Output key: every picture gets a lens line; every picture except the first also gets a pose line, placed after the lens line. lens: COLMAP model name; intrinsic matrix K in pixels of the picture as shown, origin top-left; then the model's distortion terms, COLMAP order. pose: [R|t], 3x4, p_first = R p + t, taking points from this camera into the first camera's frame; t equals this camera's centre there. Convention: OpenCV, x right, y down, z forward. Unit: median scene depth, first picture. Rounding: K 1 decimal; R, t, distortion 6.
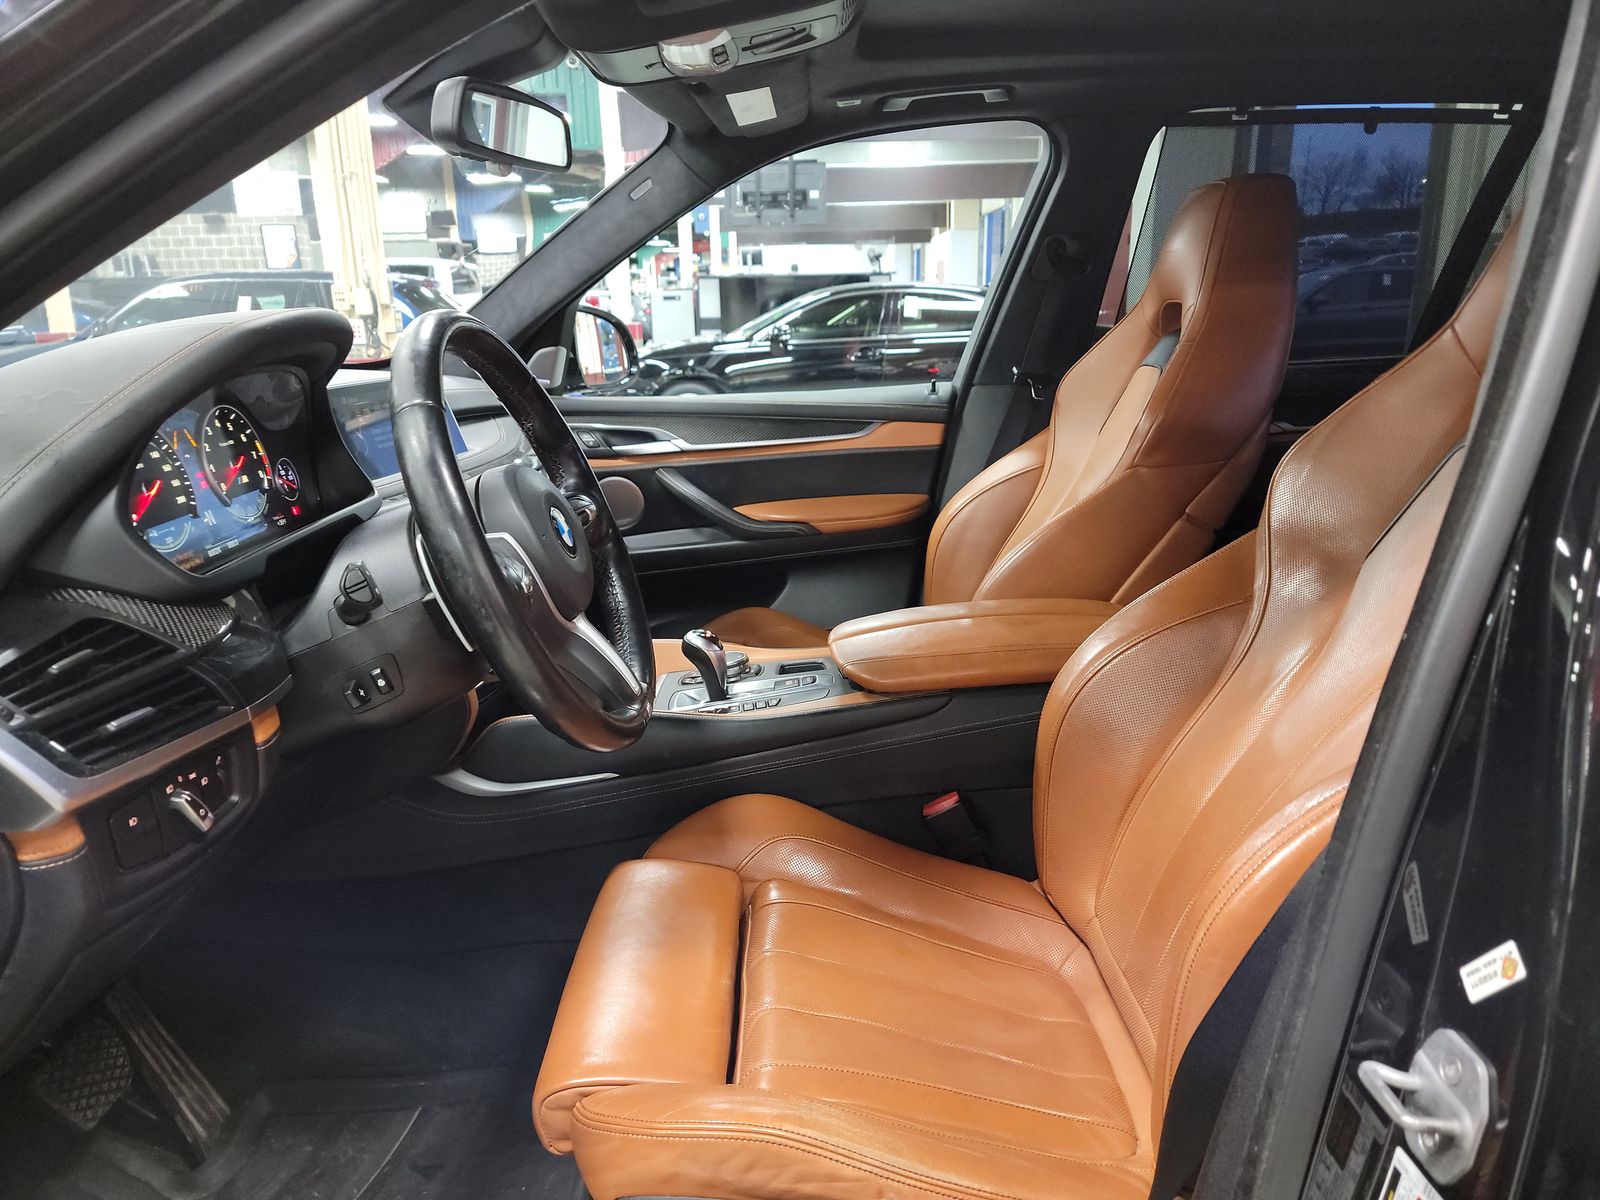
lens RADIAL K [[1135.8, 0, 798.5], [0, 1135.8, 599.0], [0, 0, 1]] dist [0.025443, -0.020224]
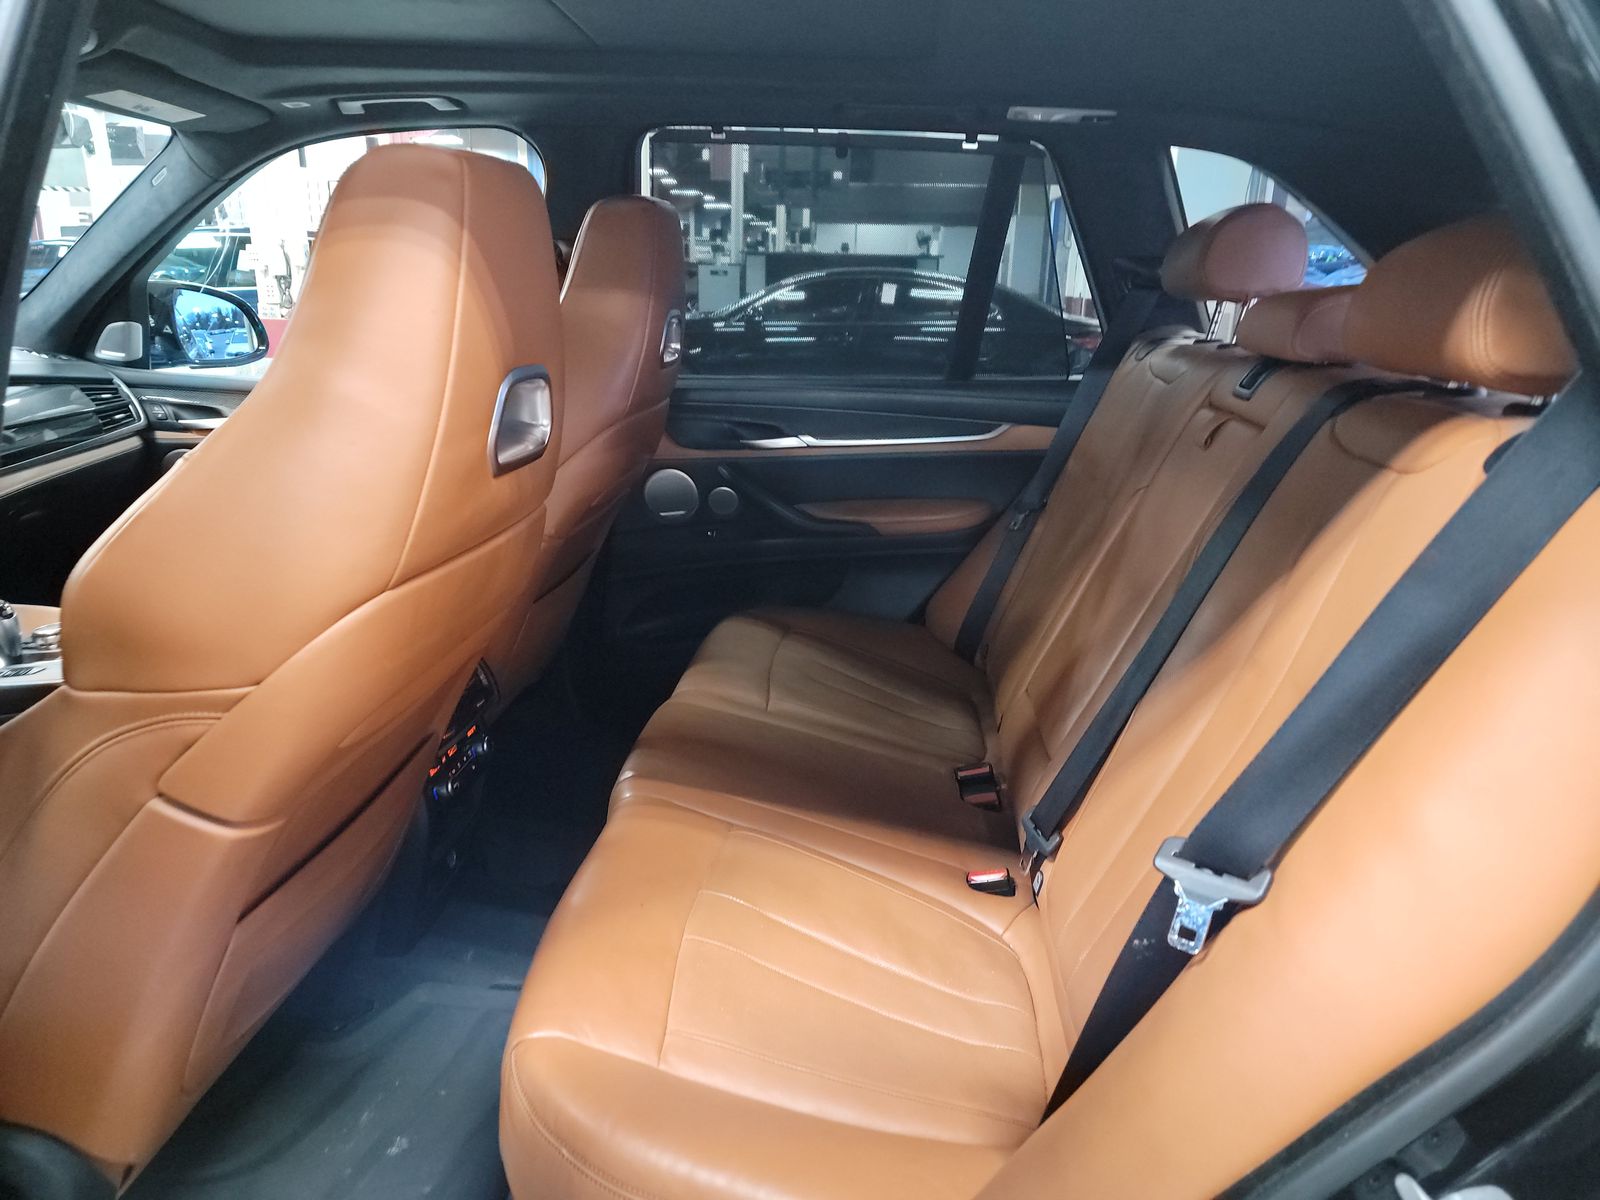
lens RADIAL K [[1135.8, 0, 800.4], [0, 1135.8, 600.2], [0, 0, 1]] dist [0.025443, -0.020224]
pose [[0.995910, 0.067727, -0.059809, 0.479140], [-0.066531, 0.997547, 0.021772, -0.029254], [0.061136, -0.017704, 0.997972, -0.018774]]
